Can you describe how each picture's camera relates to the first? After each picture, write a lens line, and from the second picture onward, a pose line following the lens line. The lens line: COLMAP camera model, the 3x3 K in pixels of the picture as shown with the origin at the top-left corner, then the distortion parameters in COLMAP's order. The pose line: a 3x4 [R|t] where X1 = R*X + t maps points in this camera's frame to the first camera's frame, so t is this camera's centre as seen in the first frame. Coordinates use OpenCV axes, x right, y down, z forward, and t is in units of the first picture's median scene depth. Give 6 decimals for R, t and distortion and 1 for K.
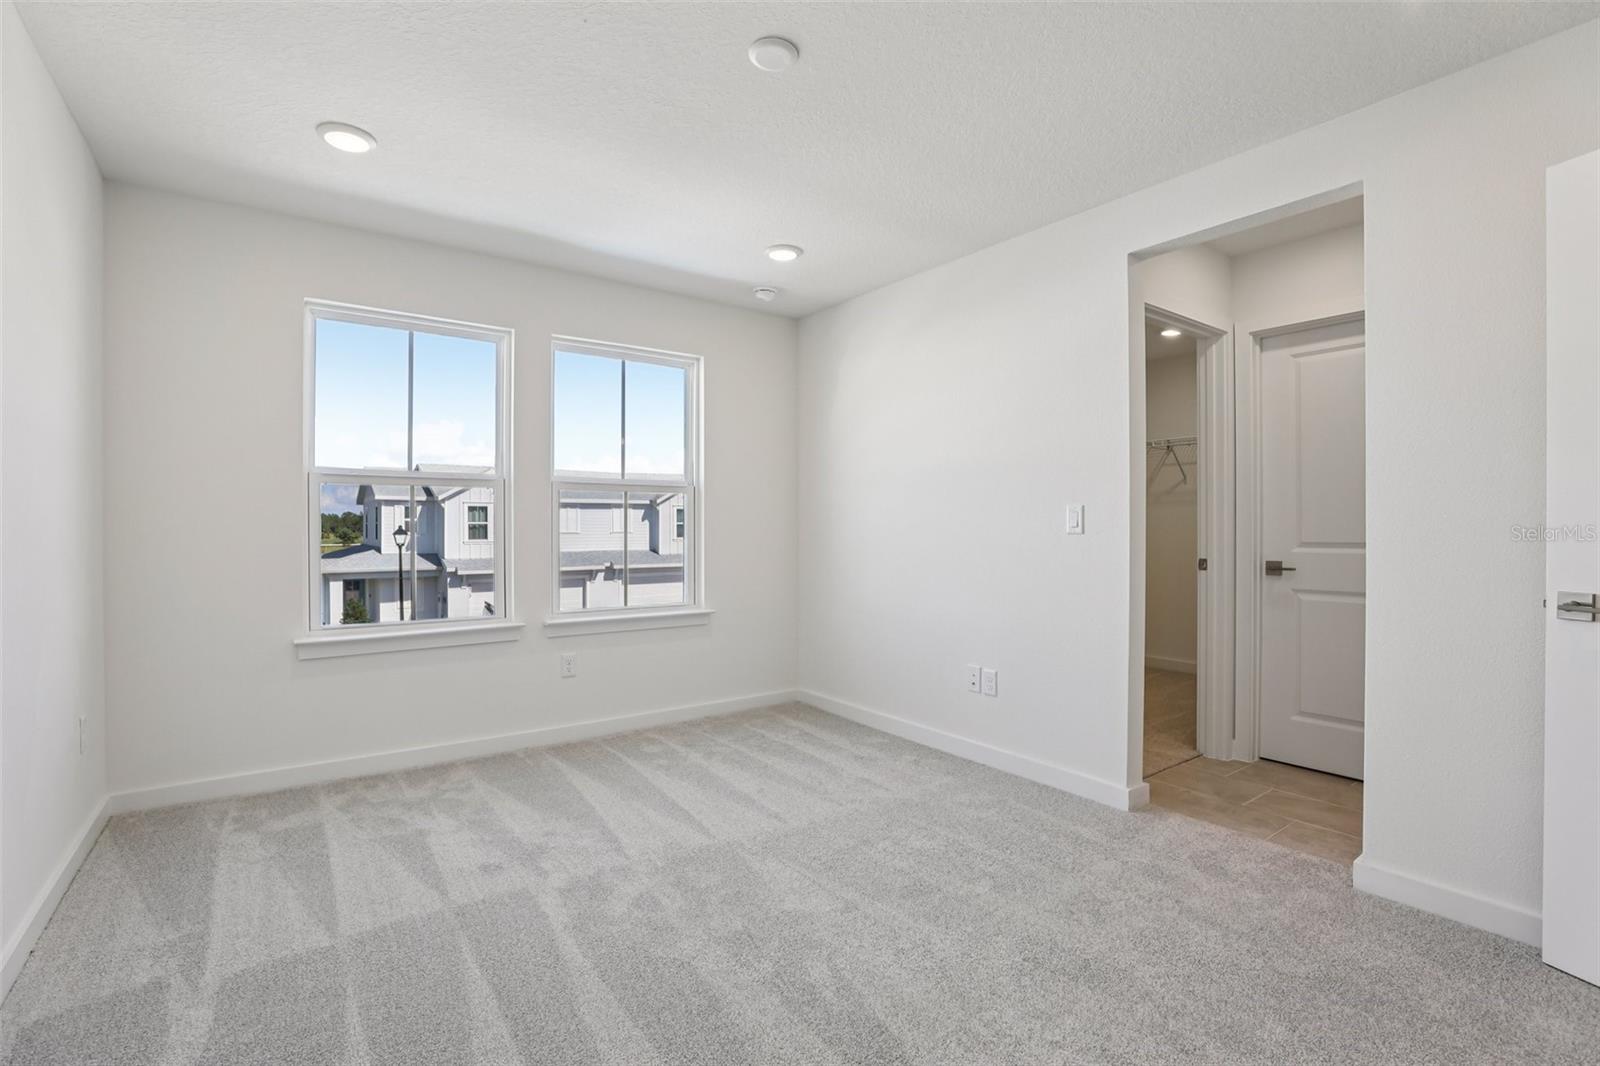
lens RADIAL K [[730.5, 0, 800.0], [0, 730.5, 533.0], [0, 0, 1]] dist [-0.041739, 0.014221]
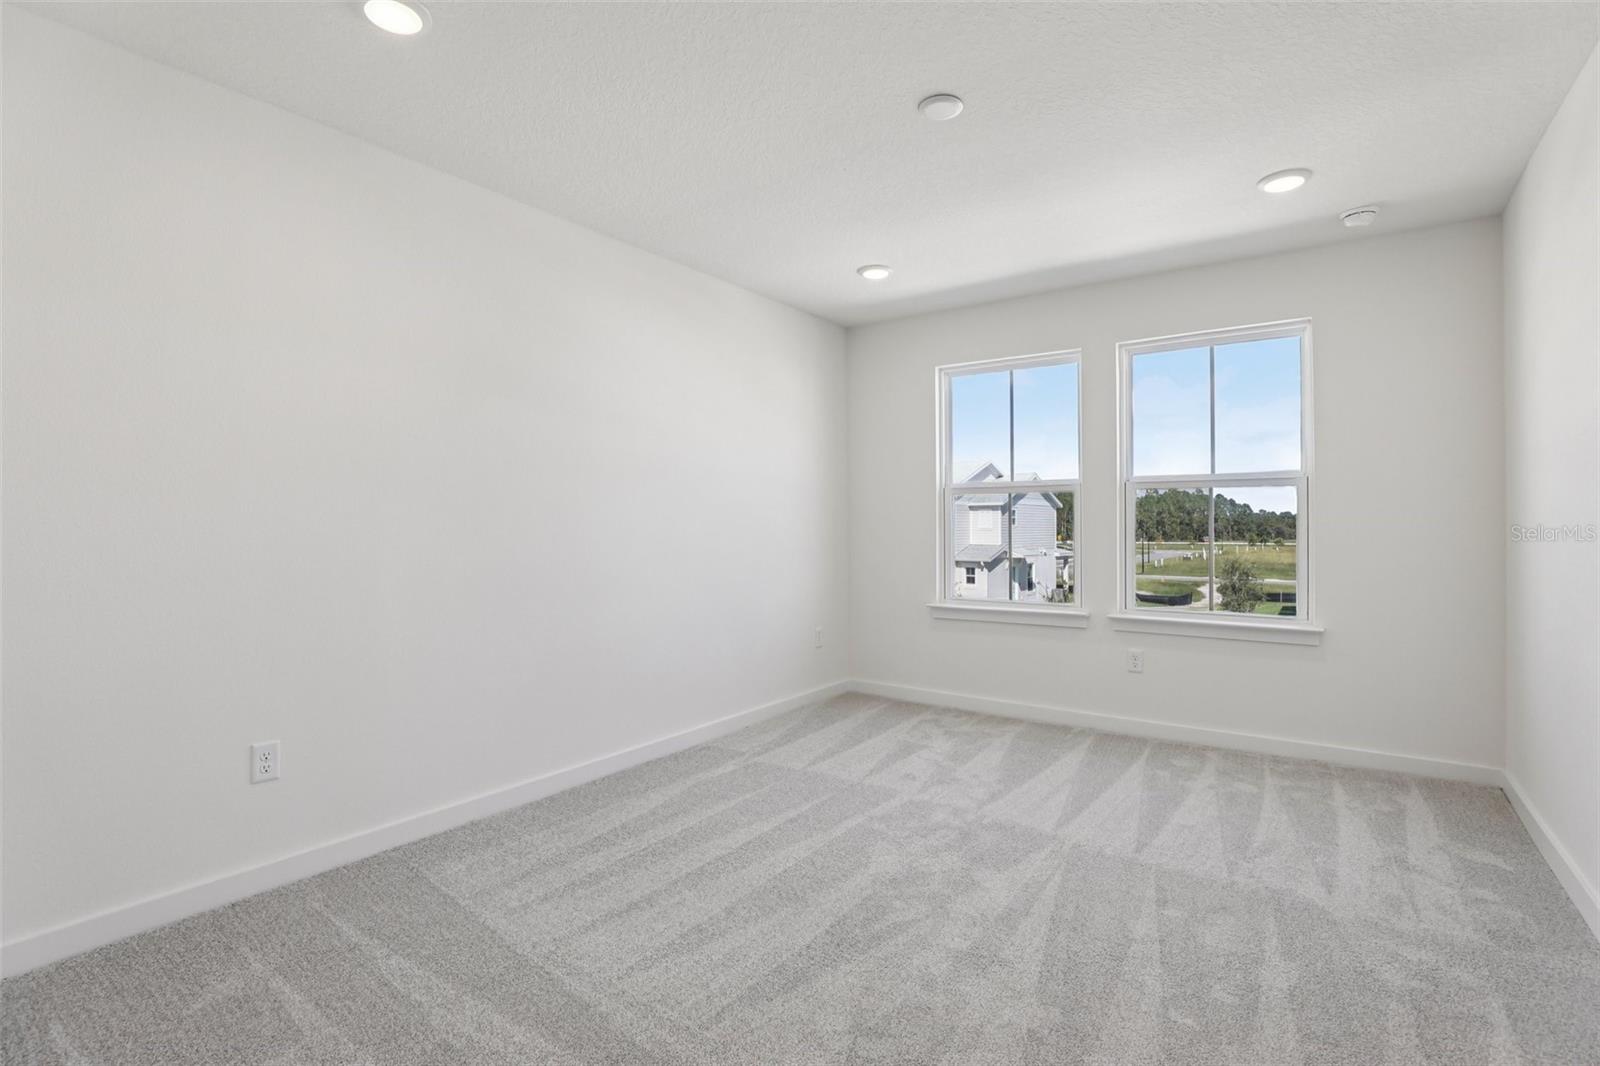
lens RADIAL K [[730.5, 0, 800.0], [0, 730.5, 533.0], [0, 0, 1]] dist [-0.041739, 0.014221]
pose [[0.314774, 0.007430, -0.949138, 0.591357], [-0.008484, 0.999951, 0.005014, 0.000162], [0.949129, 0.006474, 0.314822, 0.269221]]
